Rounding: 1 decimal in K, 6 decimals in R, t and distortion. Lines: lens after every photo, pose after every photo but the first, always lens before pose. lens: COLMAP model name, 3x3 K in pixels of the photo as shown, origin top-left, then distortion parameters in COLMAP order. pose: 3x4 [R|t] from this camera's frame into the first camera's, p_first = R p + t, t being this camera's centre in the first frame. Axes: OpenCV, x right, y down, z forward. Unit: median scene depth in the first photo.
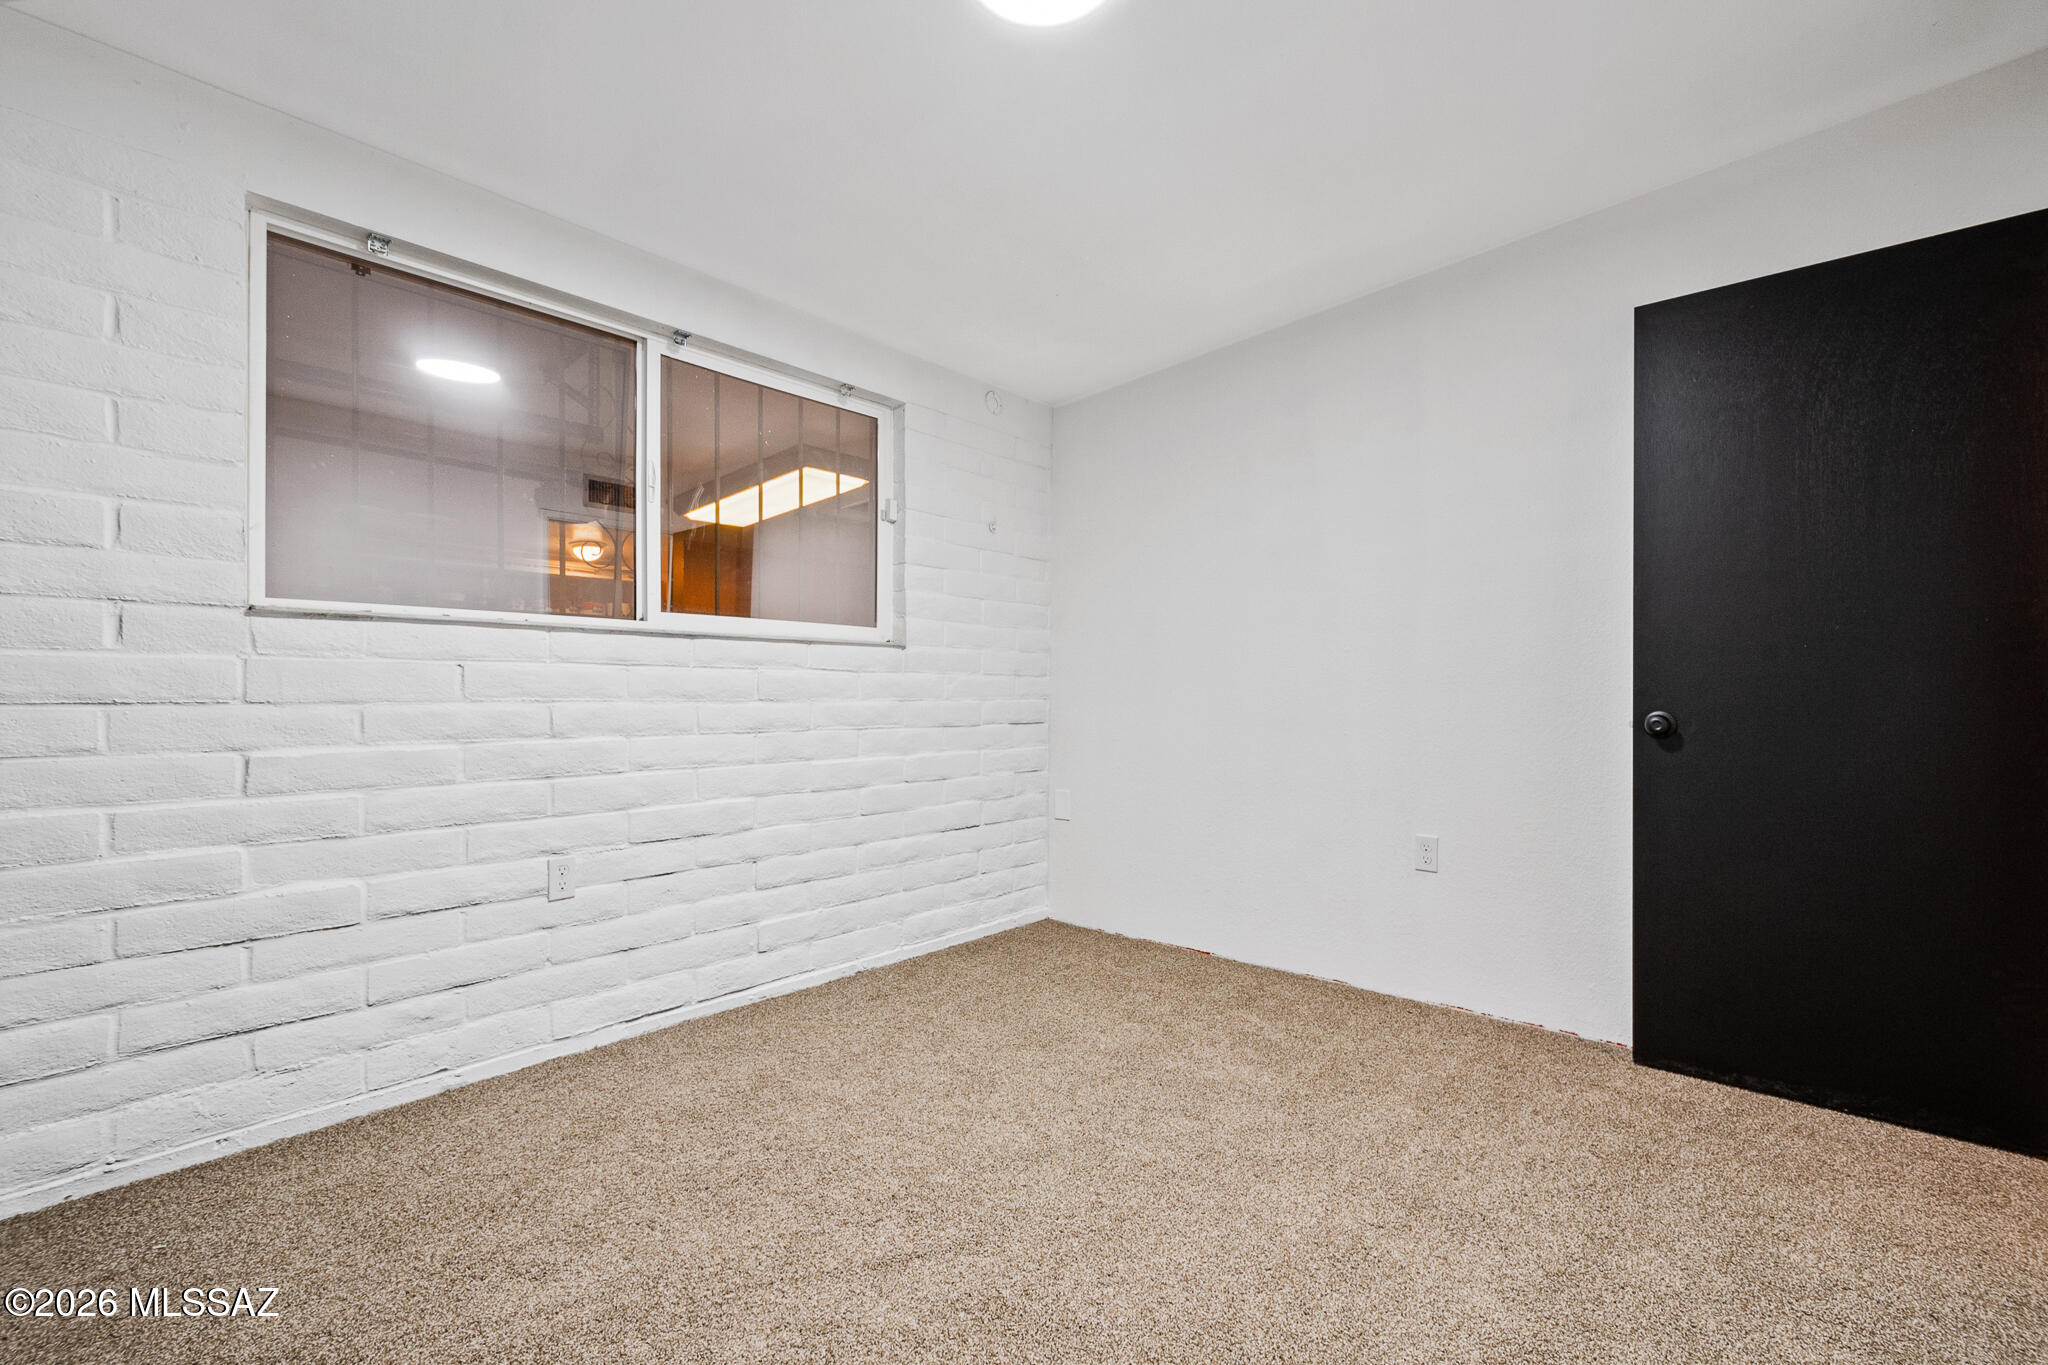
lens RADIAL K [[922.6, 0, 1051.7], [0, 922.6, 688.0], [0, 0, 1]] dist [0.010259, -0.000624]
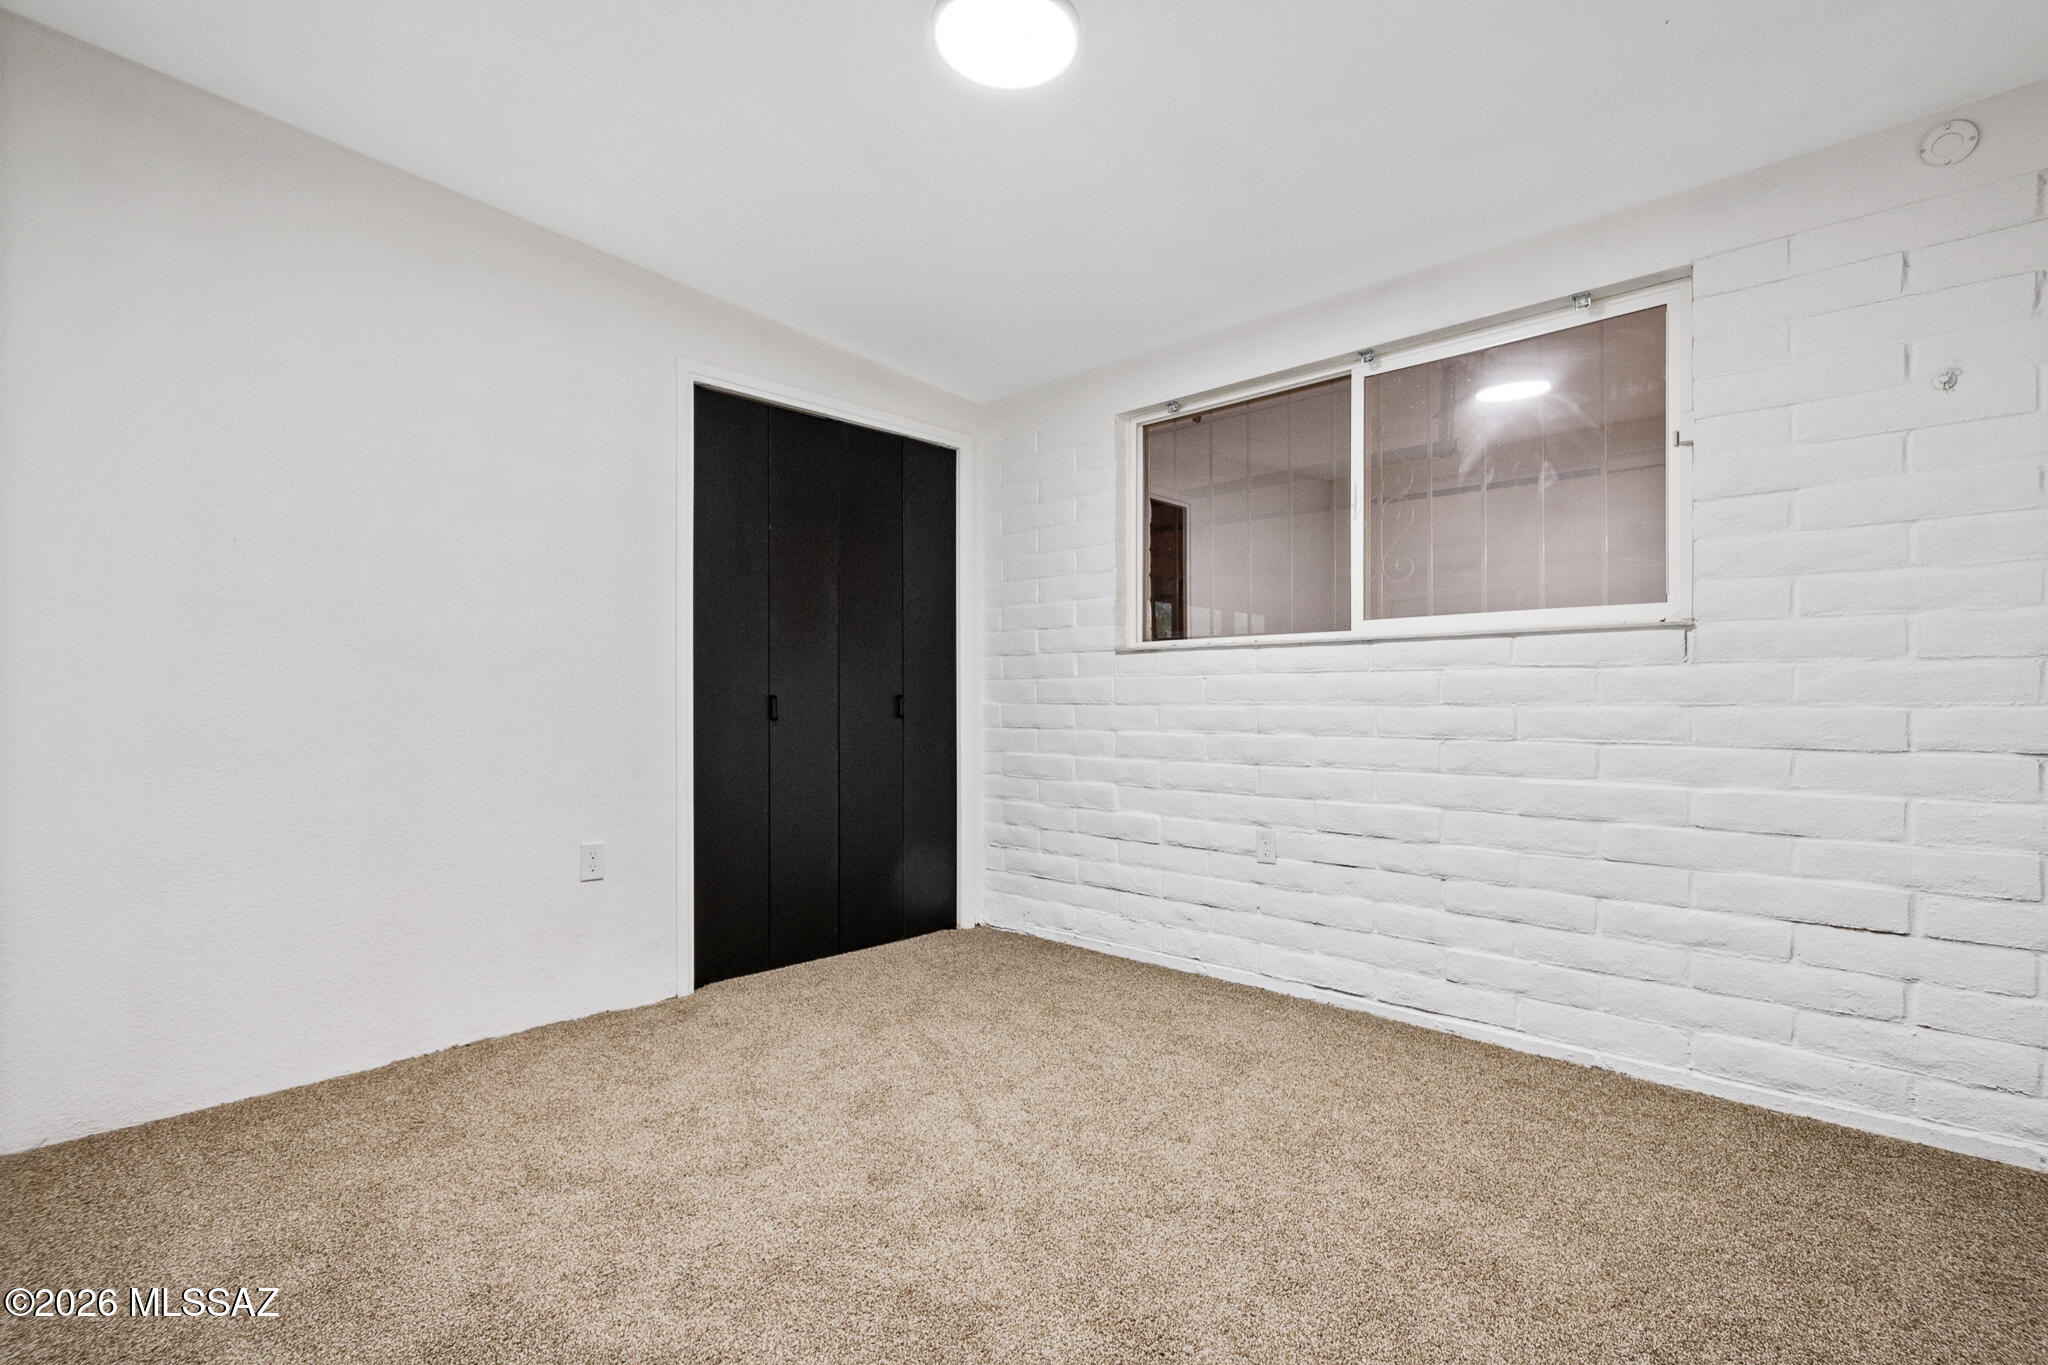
lens RADIAL K [[1013.7, 0, 1040.3], [0, 1013.7, 694.4], [0, 0, 1]] dist [0.012221, -0.004742]
pose [[-0.082520, -0.009652, -0.996543, 0.766475], [0.006760, 0.999925, -0.010245, 0.011981], [0.996567, -0.007582, -0.082448, 0.725661]]
